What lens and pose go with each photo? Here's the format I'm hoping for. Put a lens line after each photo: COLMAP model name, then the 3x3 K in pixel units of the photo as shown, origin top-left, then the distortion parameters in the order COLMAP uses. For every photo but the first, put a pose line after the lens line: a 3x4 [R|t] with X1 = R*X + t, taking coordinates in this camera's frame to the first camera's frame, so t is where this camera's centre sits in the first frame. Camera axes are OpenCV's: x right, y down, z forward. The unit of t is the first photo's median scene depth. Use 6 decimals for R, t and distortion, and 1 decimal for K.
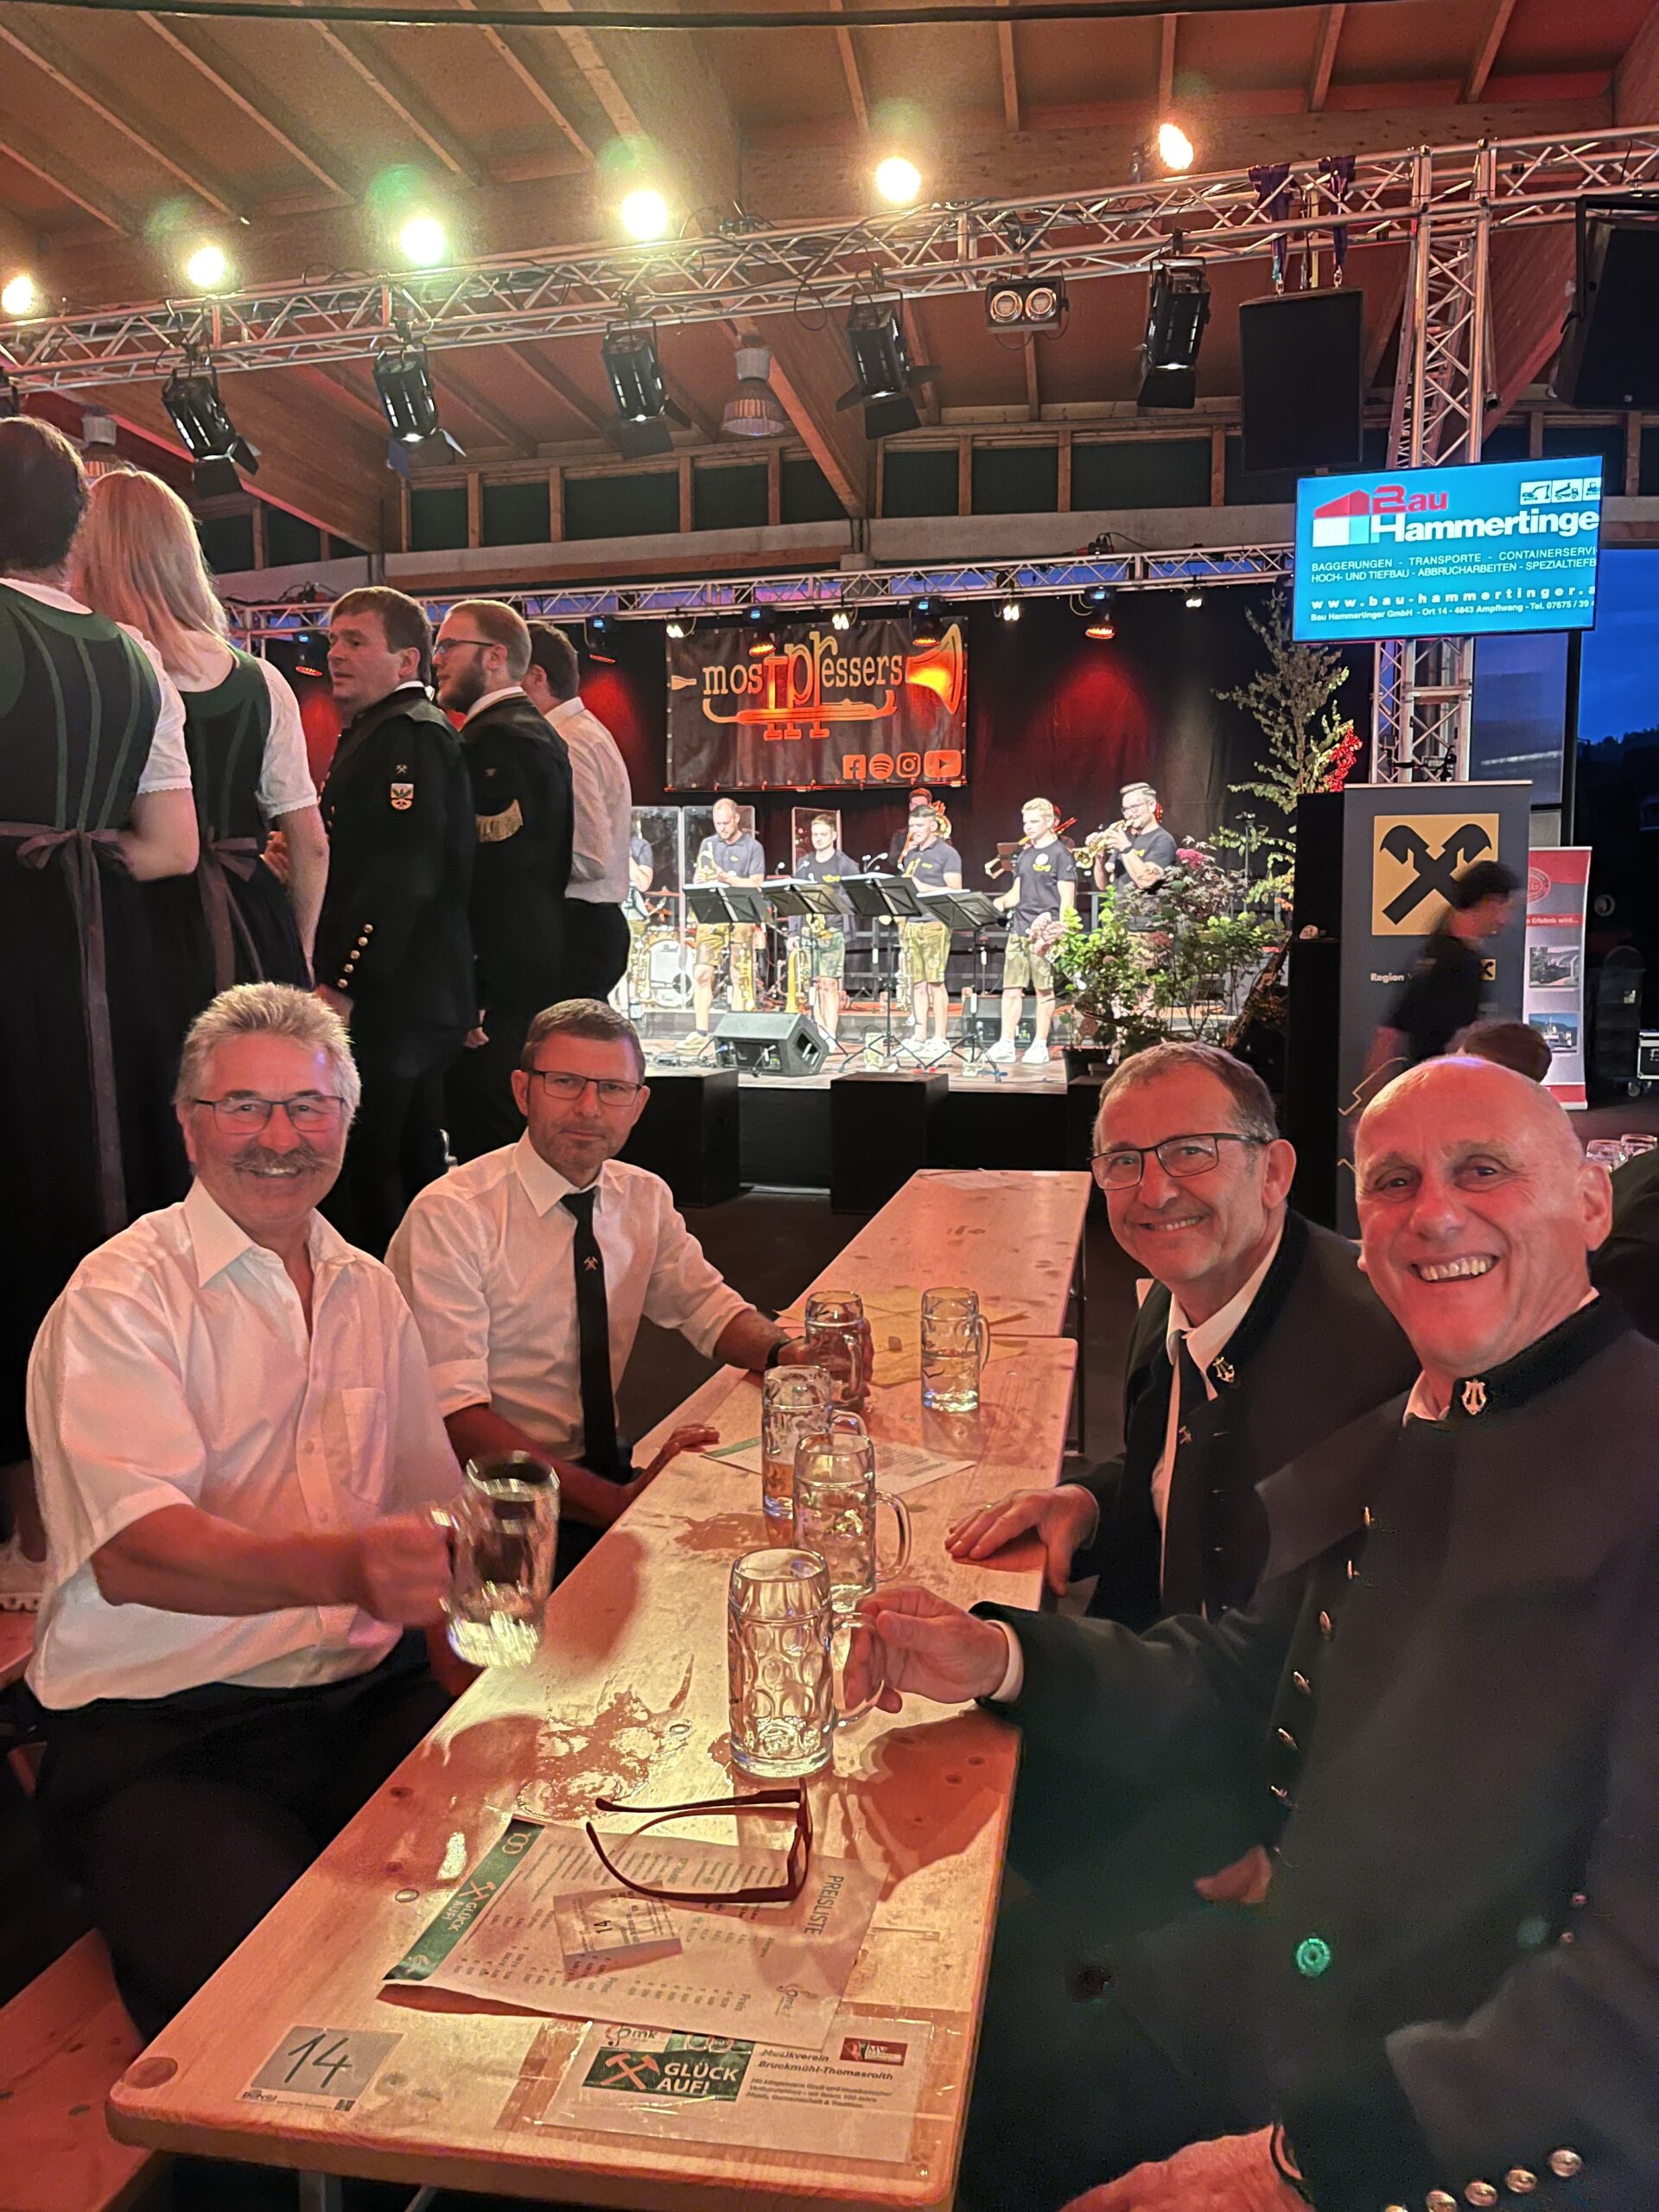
lens RADIAL K [[1698.9, 0, 860.1], [0, 1698.9, 1115.0], [0, 0, 1]] dist [0.084256, -0.124270]
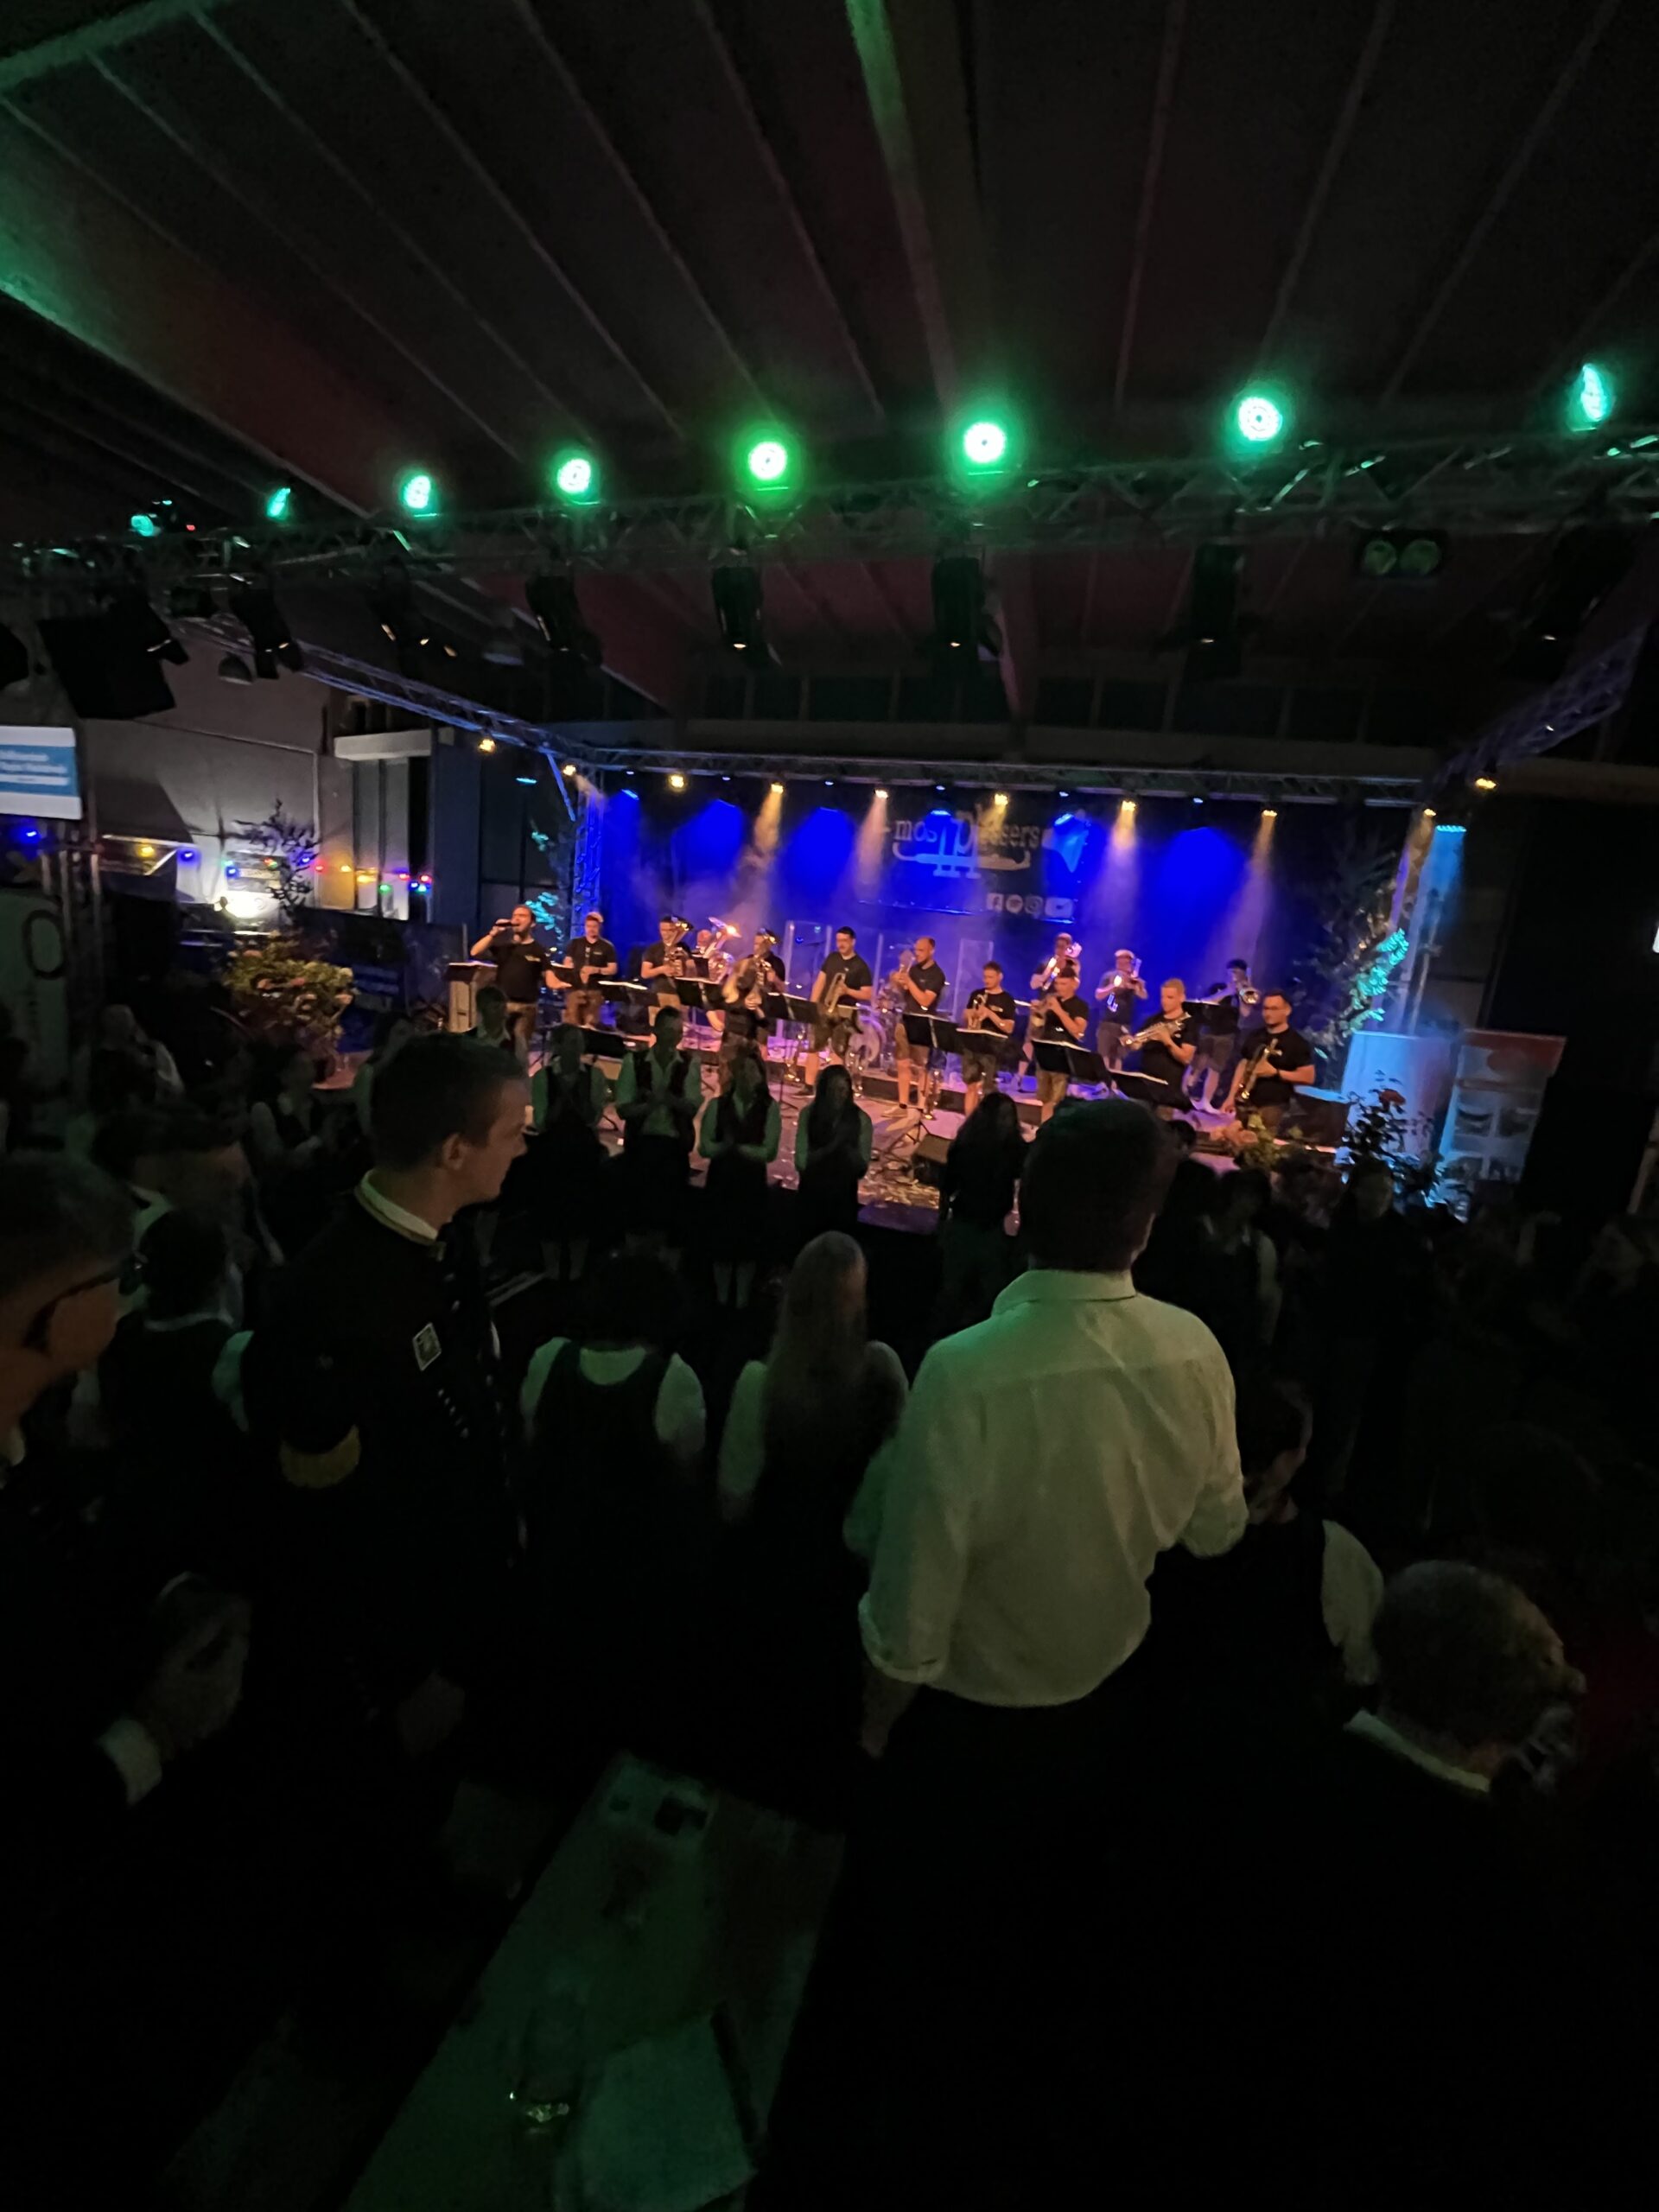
lens RADIAL K [[891.2, 0, 824.3], [0, 891.2, 1100.6], [0, 0, 1]] dist [-0.001592, -0.000689]
pose [[0.990770, 0.117745, -0.067164, -0.079726], [-0.111249, 0.989393, 0.093409, -0.098429], [0.077450, -0.085075, 0.993360, 0.245668]]
